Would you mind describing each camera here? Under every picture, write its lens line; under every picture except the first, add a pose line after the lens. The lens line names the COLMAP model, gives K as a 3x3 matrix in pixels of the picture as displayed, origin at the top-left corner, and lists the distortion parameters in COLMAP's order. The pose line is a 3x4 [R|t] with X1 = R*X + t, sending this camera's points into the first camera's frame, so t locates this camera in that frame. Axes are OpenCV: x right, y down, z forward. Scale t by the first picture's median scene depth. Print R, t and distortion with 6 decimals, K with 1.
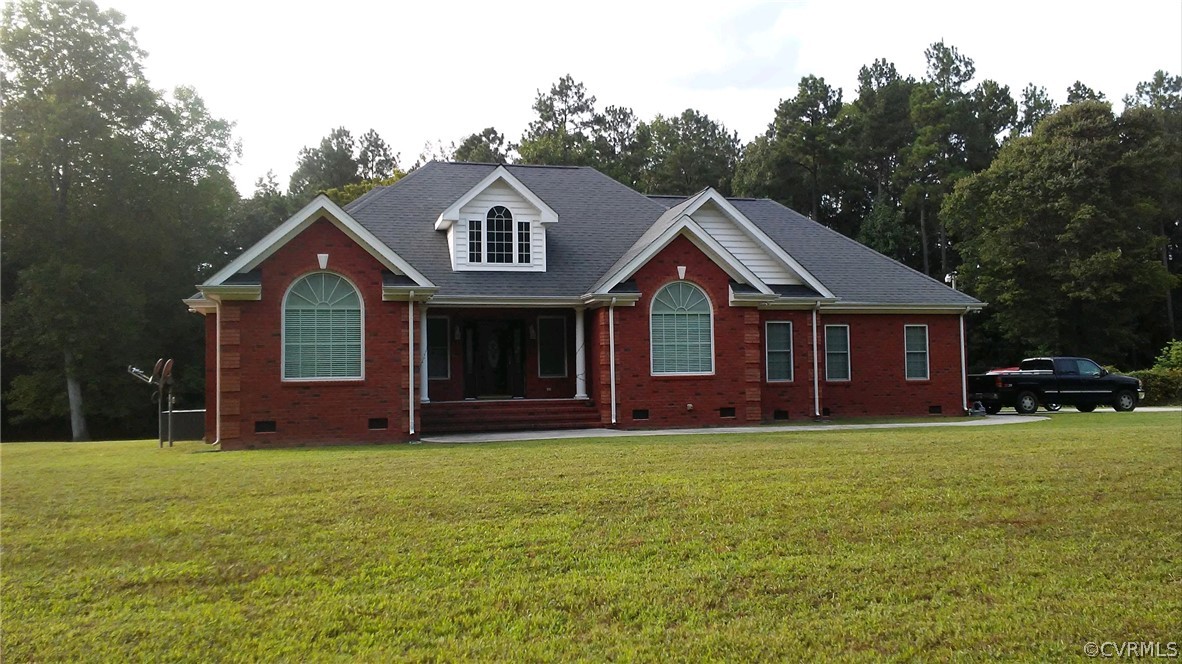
lens RADIAL K [[976.7, 0, 591.0], [0, 976.7, 332.0], [0, 0, 1]] dist [0.068640, -0.008610]
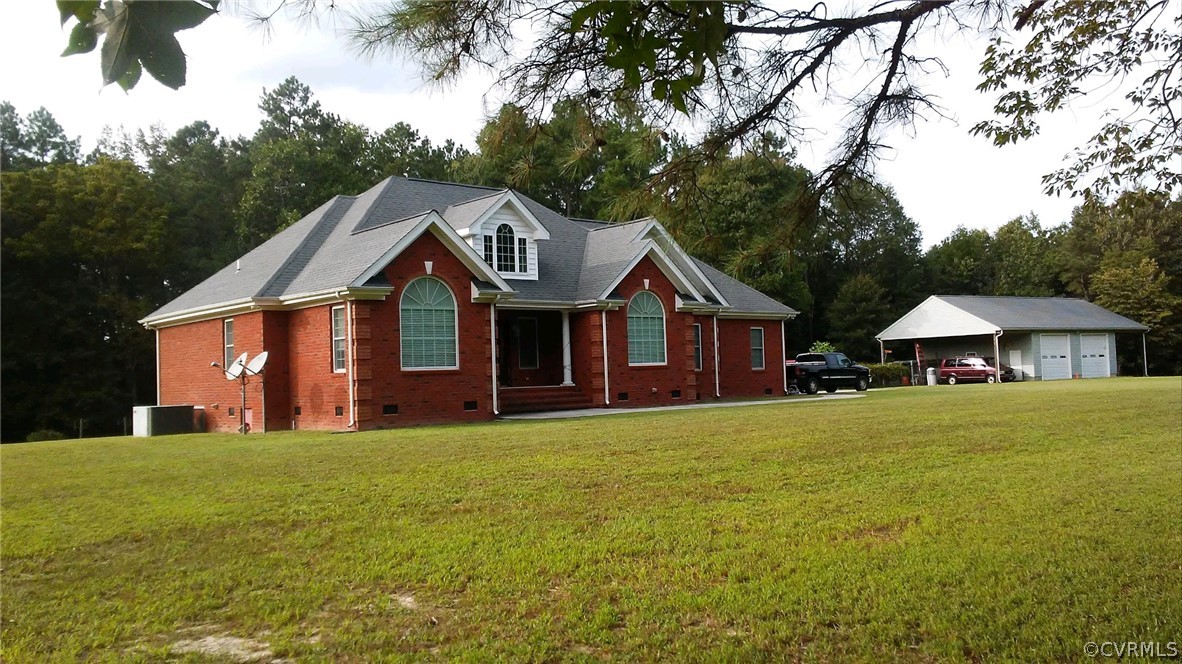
lens RADIAL K [[976.7, 0, 591.0], [0, 976.7, 332.0], [0, 0, 1]] dist [0.068640, -0.008610]
pose [[0.909521, 0.006457, 0.415607, -0.489765], [-0.004034, 0.999969, -0.006707, 0.009672], [-0.415638, 0.004424, 0.909520, -0.118291]]
